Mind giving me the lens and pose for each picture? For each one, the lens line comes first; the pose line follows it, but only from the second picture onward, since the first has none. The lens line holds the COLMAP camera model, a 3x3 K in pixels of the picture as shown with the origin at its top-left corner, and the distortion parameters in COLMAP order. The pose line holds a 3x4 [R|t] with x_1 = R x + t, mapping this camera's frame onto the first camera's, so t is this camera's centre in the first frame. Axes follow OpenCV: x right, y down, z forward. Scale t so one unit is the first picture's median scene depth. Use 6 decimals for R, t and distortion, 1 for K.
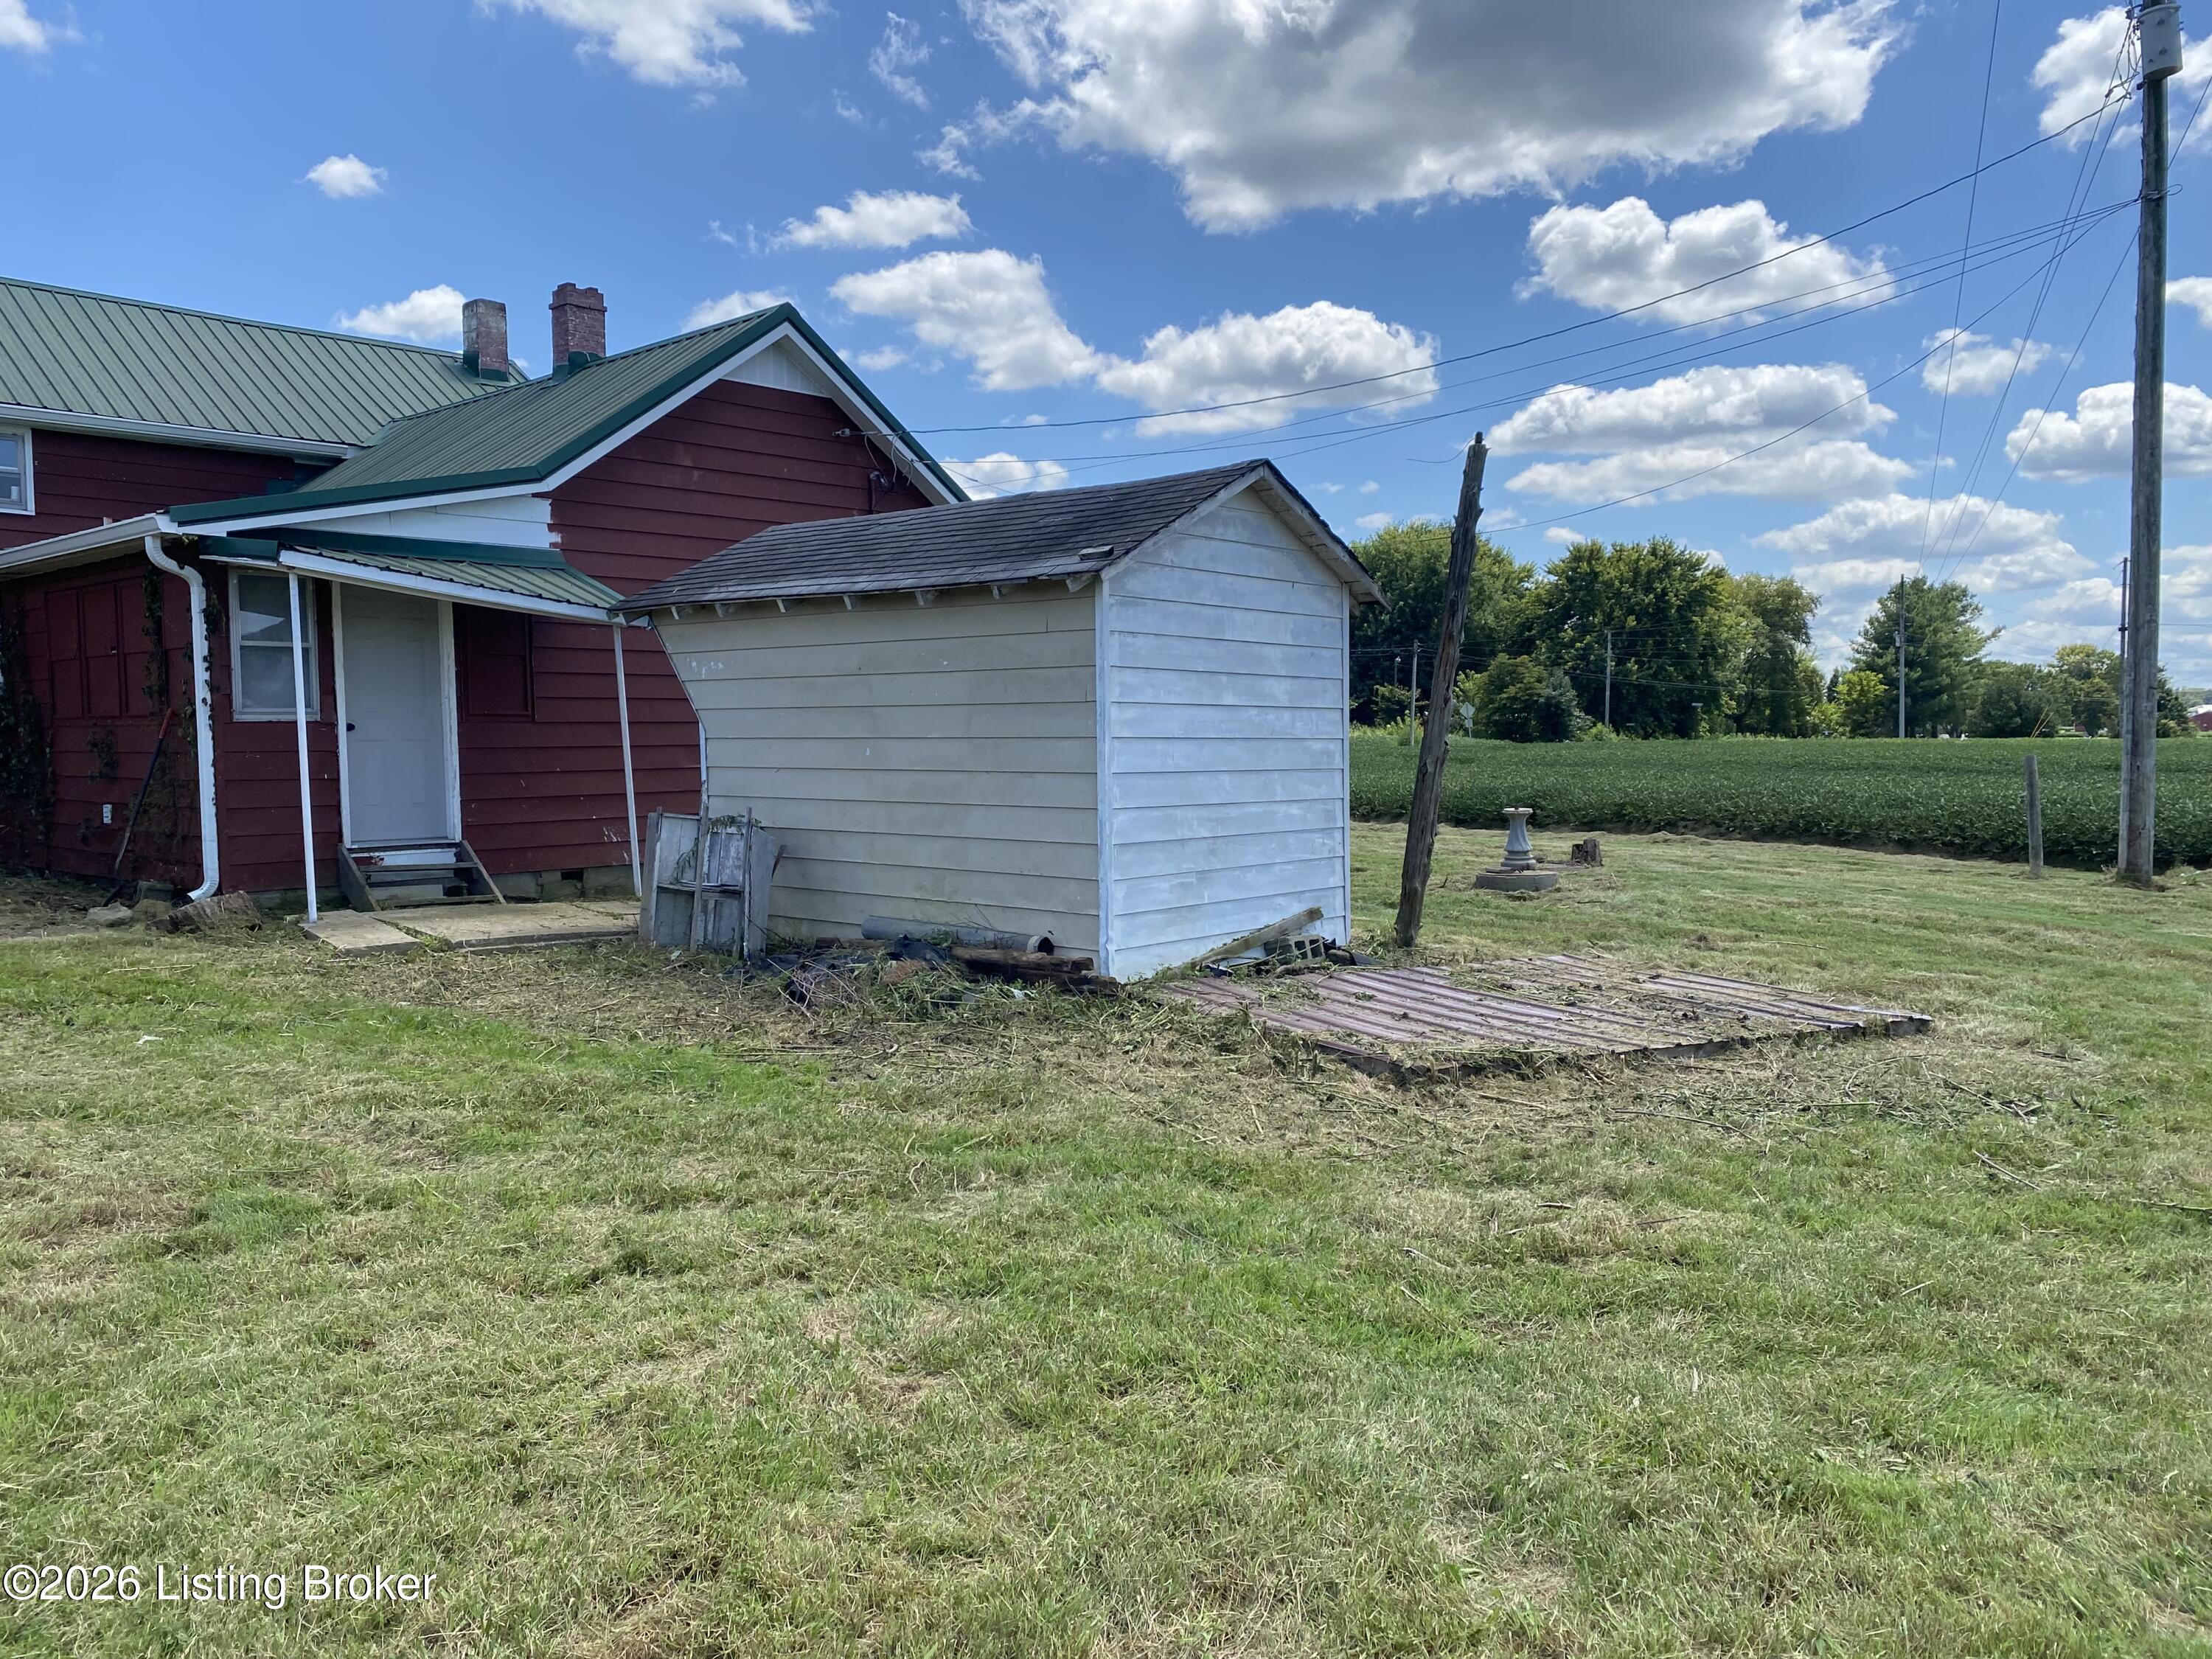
lens RADIAL K [[1691.9, 0, 1106.5], [0, 1691.9, 831.6], [0, 0, 1]] dist [-0.006055, -0.004703]
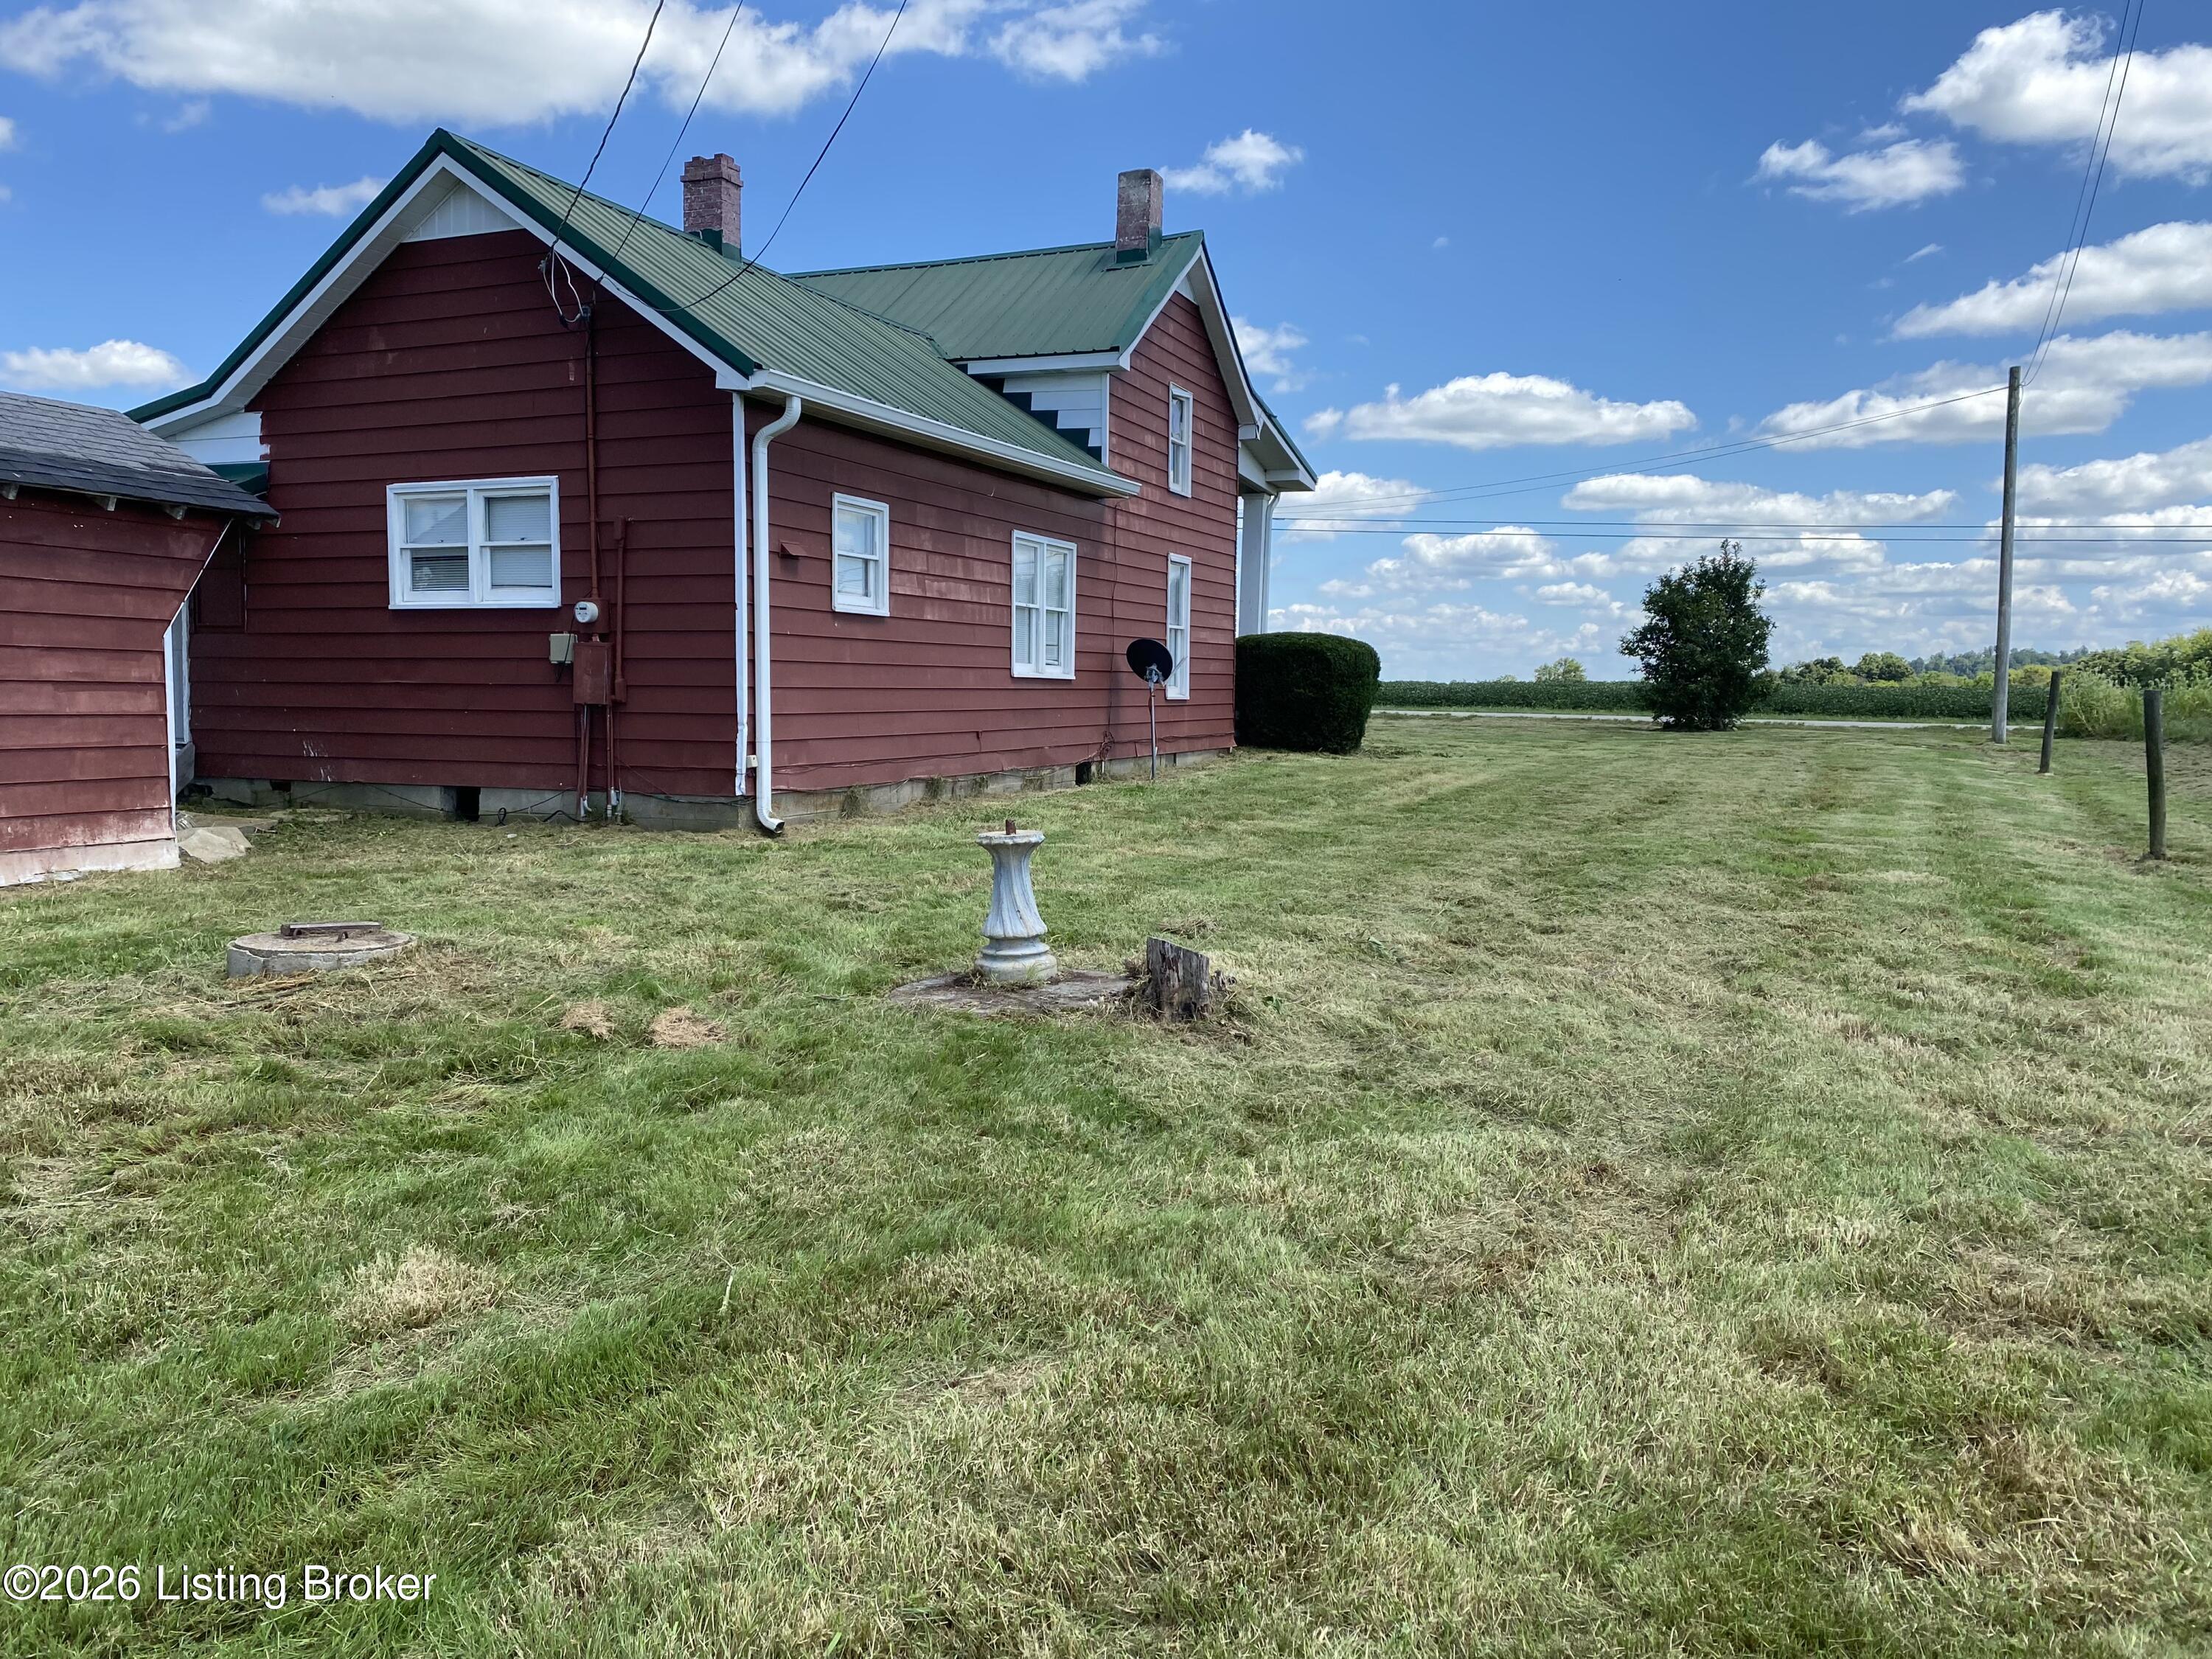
lens RADIAL K [[1691.9, 0, 1105.1], [0, 1691.9, 827.3], [0, 0, 1]] dist [-0.006055, -0.004703]
pose [[0.343684, 0.097419, -0.934019, 0.794583], [-0.061407, 0.994807, 0.081163, -0.061324], [0.937076, 0.029461, 0.347881, 1.107216]]
